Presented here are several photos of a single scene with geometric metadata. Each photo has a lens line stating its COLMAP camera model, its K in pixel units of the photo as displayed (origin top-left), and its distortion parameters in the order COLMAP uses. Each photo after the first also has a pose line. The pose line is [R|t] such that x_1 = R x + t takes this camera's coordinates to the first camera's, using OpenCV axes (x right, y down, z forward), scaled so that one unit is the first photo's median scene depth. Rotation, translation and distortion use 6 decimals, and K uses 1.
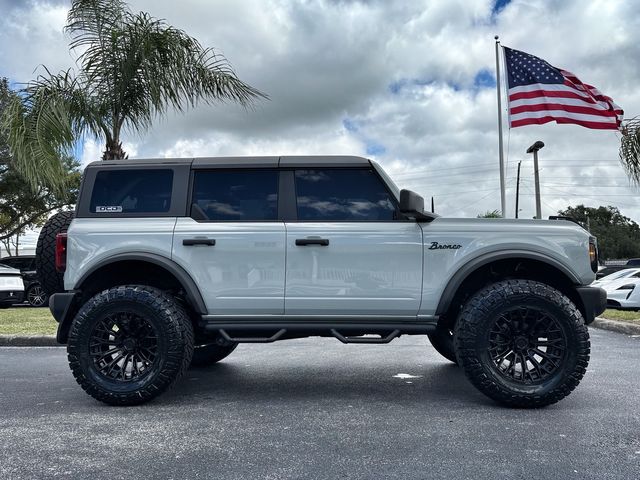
lens RADIAL K [[530.3, 0, 320.0], [0, 530.3, 240.0], [0, 0, 1]] dist [0.097031, -0.140794]
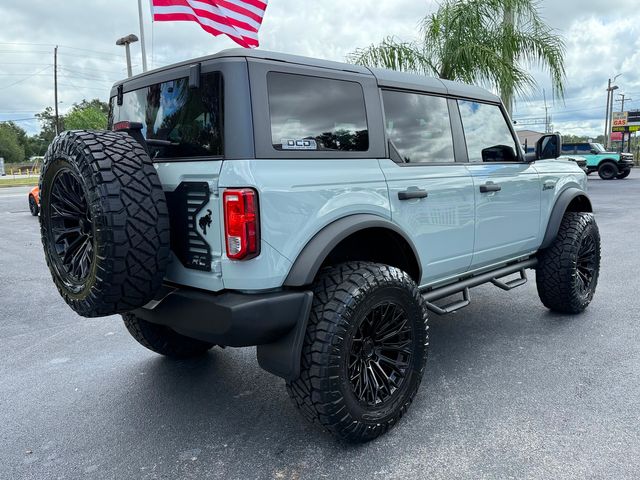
lens RADIAL K [[530.3, 0, 320.0], [0, 530.3, 240.0], [0, 0, 1]] dist [0.097031, -0.140794]
pose [[0.657392, -0.117972, 0.744257, -0.865977], [-0.028674, 0.983038, 0.181149, -0.063931], [-0.753003, -0.140427, 0.642858, 0.611952]]
